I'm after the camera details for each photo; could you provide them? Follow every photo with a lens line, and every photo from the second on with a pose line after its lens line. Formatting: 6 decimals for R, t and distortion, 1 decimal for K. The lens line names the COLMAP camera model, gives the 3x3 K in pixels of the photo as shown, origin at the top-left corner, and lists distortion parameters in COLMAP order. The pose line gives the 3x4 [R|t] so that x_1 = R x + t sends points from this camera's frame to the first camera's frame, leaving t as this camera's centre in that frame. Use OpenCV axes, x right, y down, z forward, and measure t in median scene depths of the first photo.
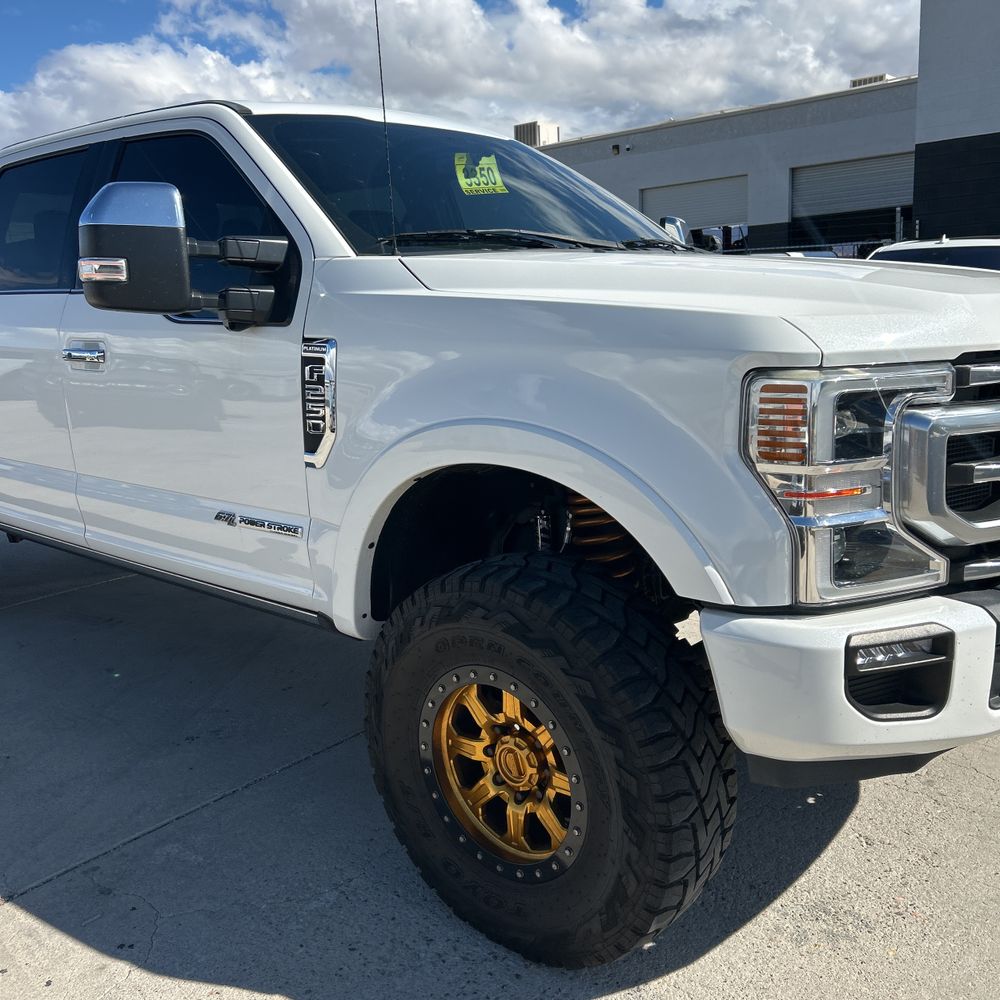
lens RADIAL K [[989.7, 0, 500.0], [0, 989.7, 500.0], [0, 0, 1]] dist [0.050458, -0.083762]
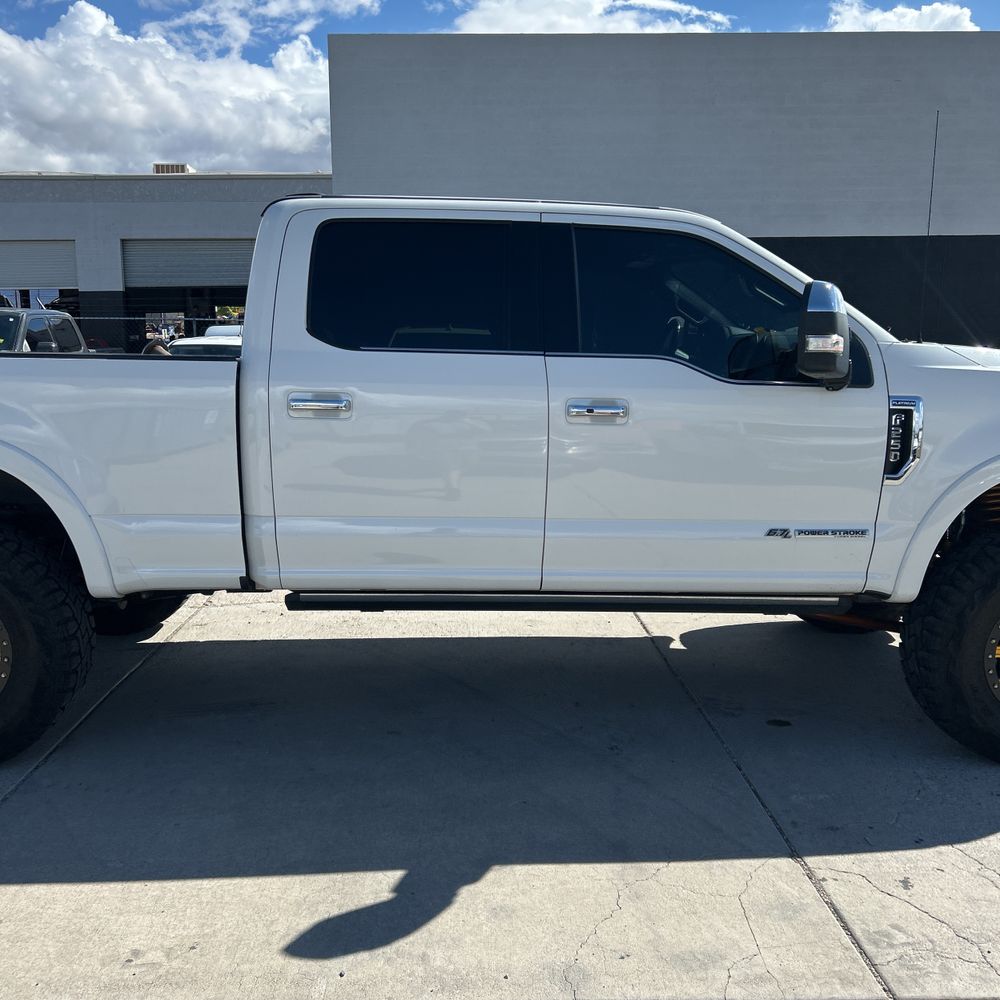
lens RADIAL K [[1017.4, 0, 483.1], [0, 1017.4, 503.4], [0, 0, 1]] dist [0.030941, -0.030403]
pose [[0.707959, -0.059165, 0.703771, -1.737231], [0.107831, 0.993857, -0.024921, -0.034689], [-0.697973, 0.093531, 0.709990, 0.381396]]
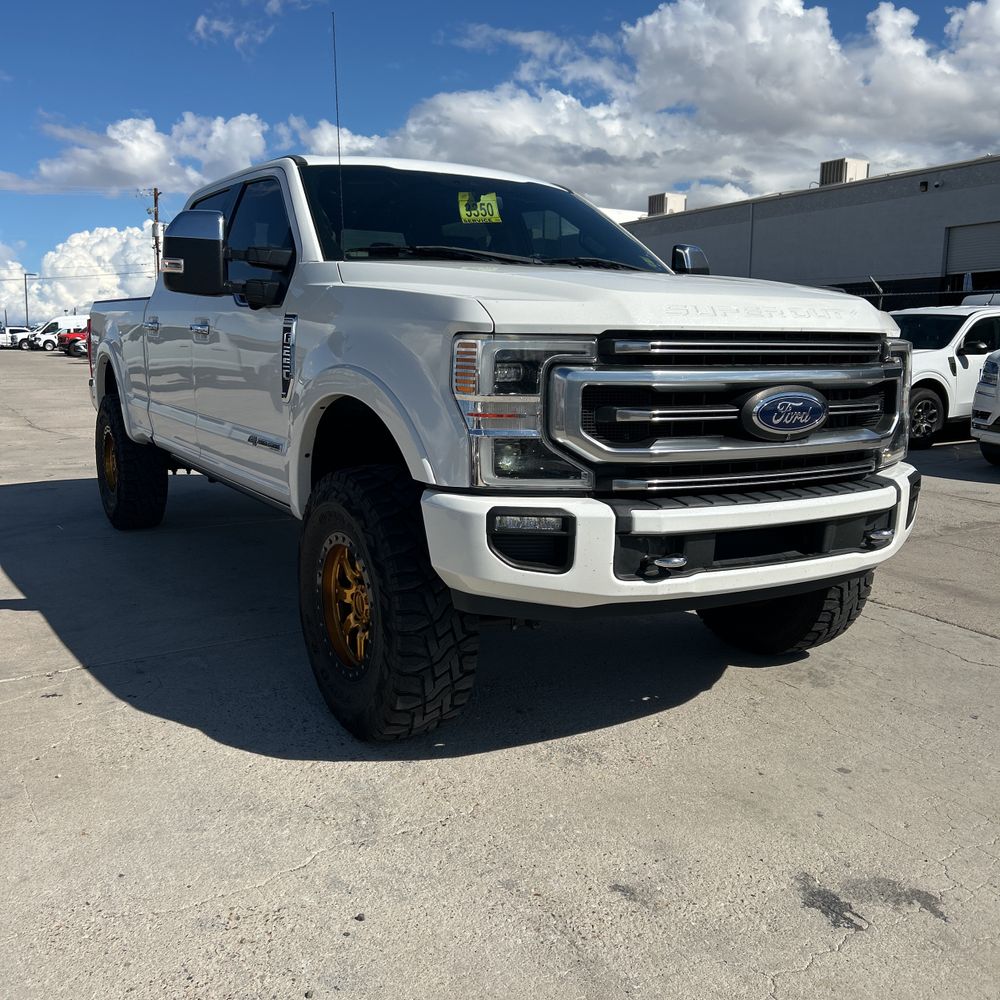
lens RADIAL K [[976.7, 0, 500.0], [0, 976.7, 500.0], [0, 0, 1]] dist [0.061656, -0.127995]
pose [[0.954722, 0.092903, -0.282623, 0.567807], [-0.101155, 0.994762, -0.014714, 0.105496], [0.279776, 0.042637, 0.959118, -0.319531]]
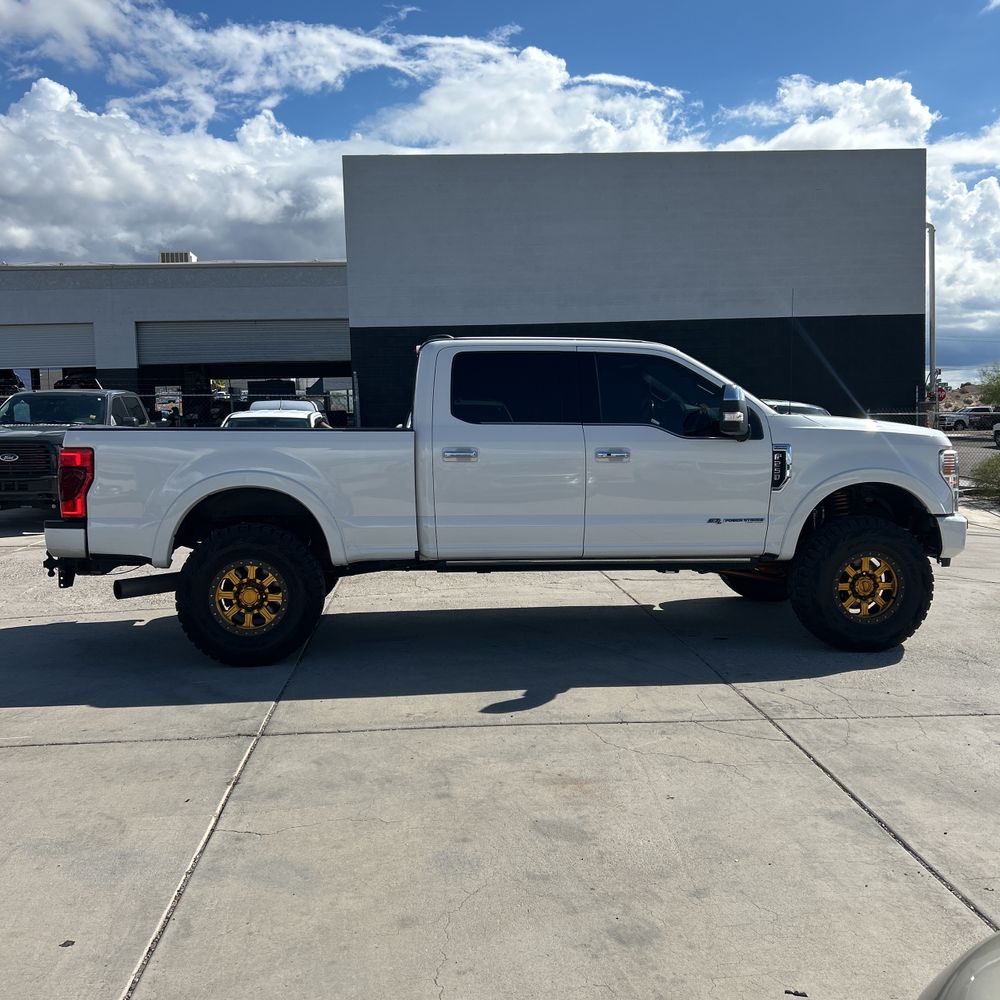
lens RADIAL K [[1048.8, 0, 500.0], [0, 1048.8, 500.0], [0, 0, 1]] dist [0.166554, -0.303748]
pose [[0.669836, -0.024577, 0.742102, -2.862807], [0.132420, 0.987384, -0.086824, 0.136738], [-0.730606, 0.156427, 0.664639, -0.324975]]
